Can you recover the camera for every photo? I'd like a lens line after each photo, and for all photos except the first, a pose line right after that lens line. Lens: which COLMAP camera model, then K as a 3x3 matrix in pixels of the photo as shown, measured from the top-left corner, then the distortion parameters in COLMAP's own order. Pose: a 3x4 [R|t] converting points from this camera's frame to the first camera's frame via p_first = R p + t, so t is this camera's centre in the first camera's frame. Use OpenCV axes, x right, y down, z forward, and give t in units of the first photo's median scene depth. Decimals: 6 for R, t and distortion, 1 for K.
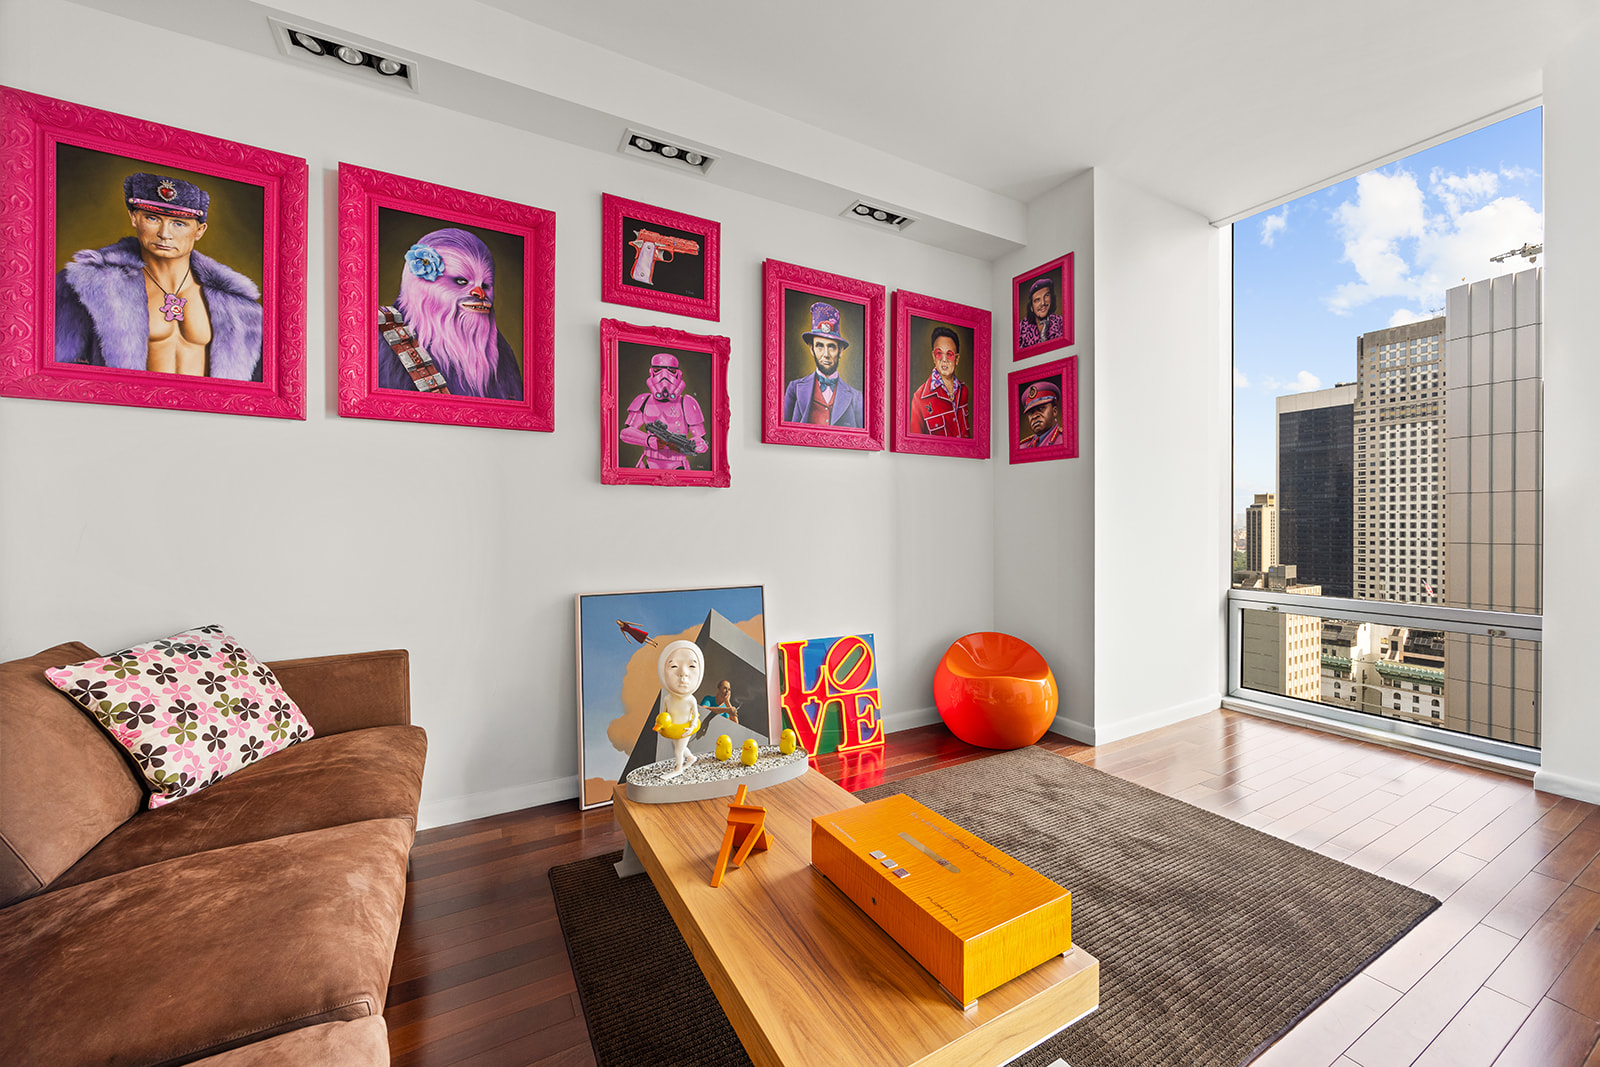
lens RADIAL K [[623.9, 0, 800.3], [0, 623.9, 528.4], [0, 0, 1]] dist [0.001578, 0.000077]
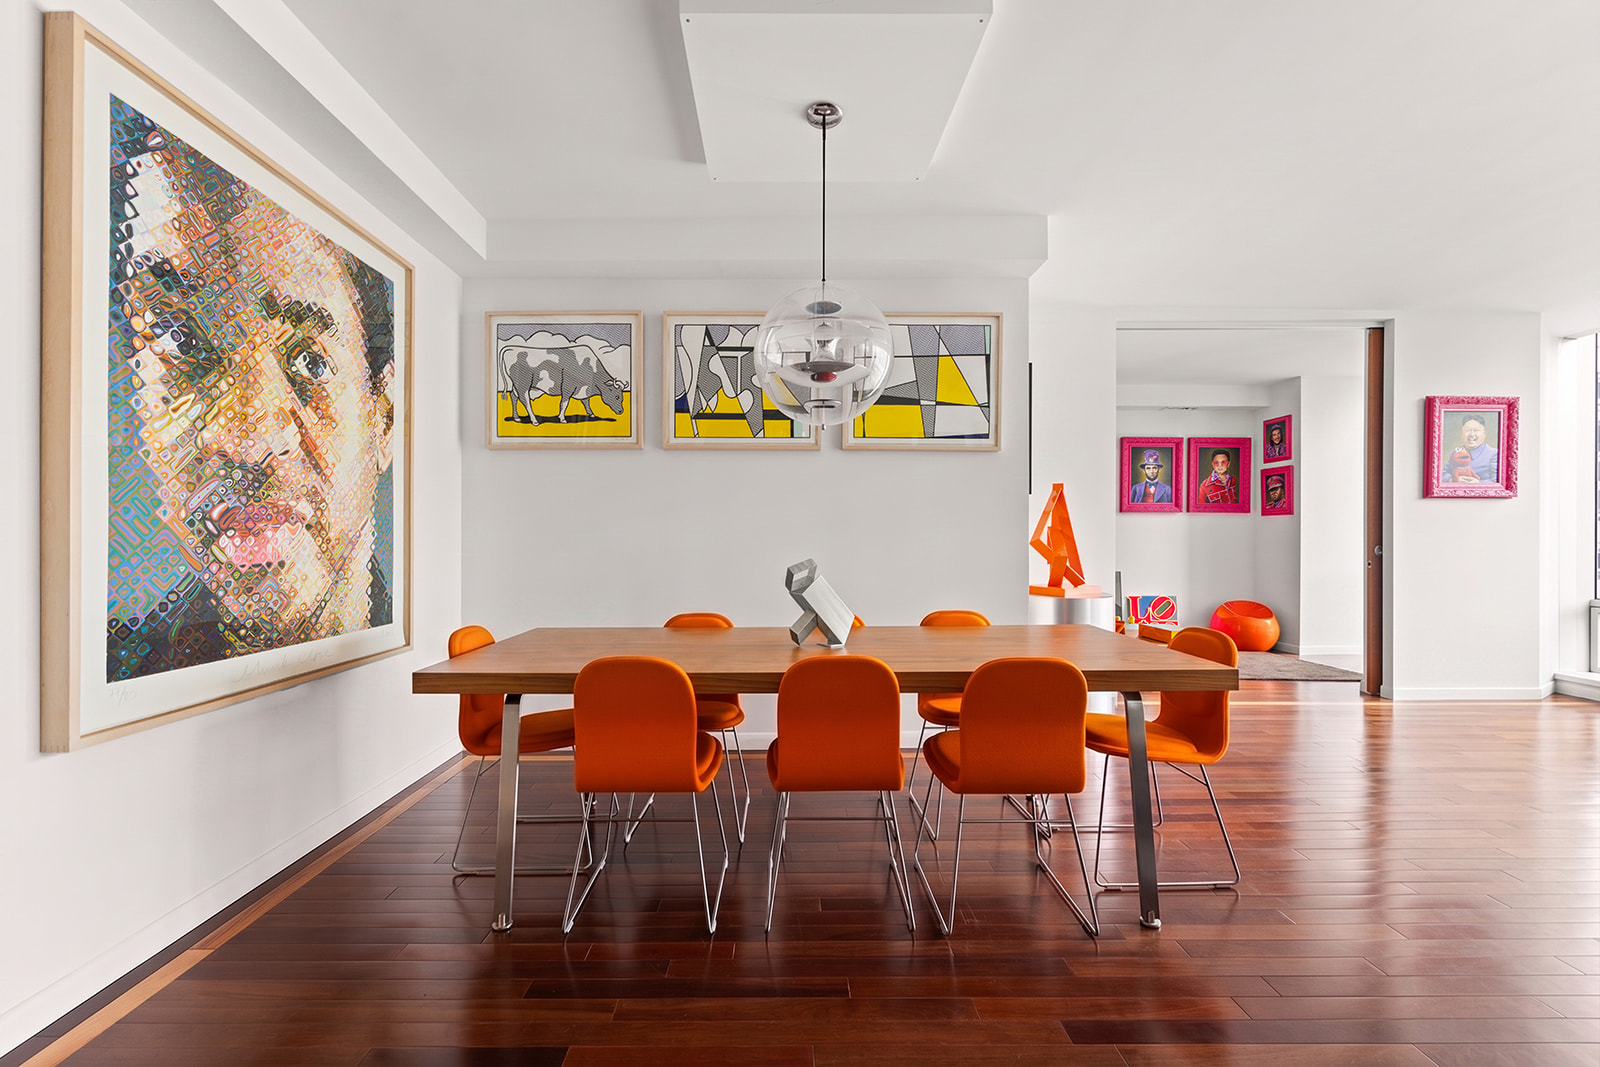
lens RADIAL K [[623.9, 0, 795.9], [0, 623.9, 540.5], [0, 0, 1]] dist [0.001578, 0.000077]
pose [[0.870250, 0.005086, -0.492584, 0.032881], [-0.007325, 0.999970, -0.002616, -0.011033], [0.492555, 0.005885, 0.870261, -1.532747]]
